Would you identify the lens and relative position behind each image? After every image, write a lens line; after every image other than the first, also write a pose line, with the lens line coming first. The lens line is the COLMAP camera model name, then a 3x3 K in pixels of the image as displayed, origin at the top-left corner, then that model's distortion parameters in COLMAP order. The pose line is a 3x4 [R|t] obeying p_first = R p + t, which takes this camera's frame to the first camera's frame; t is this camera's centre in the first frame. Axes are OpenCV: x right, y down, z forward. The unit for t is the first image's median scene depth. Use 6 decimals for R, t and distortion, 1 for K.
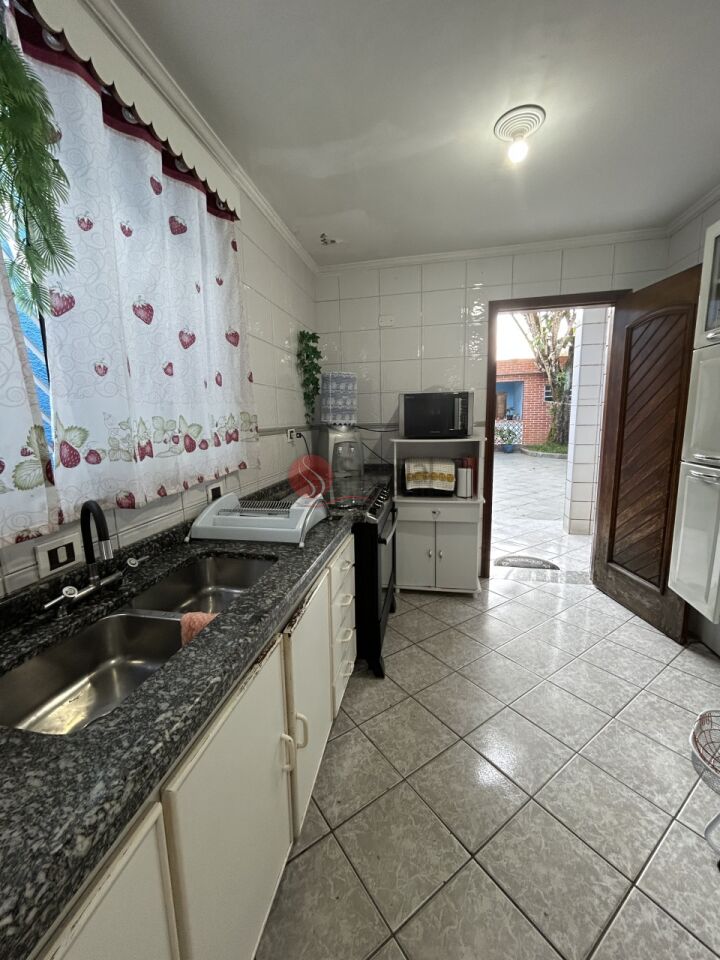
lens RADIAL K [[384.1, 0, 359.2], [0, 384.1, 482.1], [0, 0, 1]] dist [-0.003665, 0.000412]
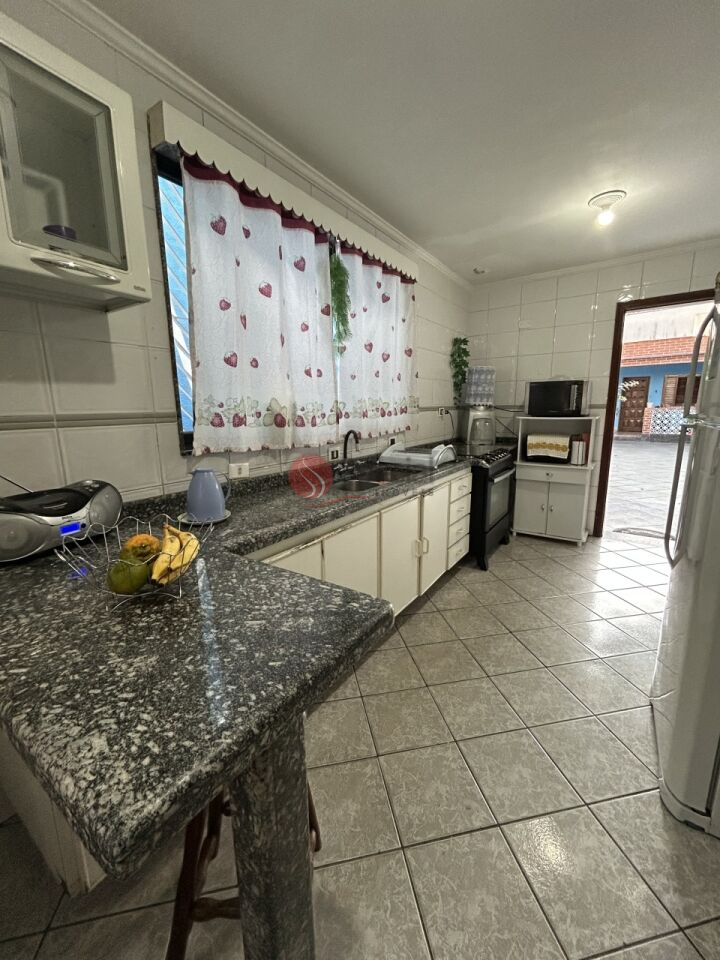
lens RADIAL K [[384.1, 0, 359.3], [0, 384.1, 479.4], [0, 0, 1]] dist [-0.003665, 0.000412]
pose [[0.915437, 0.085086, -0.393365, 0.131215], [-0.072359, 0.996266, 0.047100, 0.085317], [0.395904, -0.014654, 0.918175, -0.458167]]
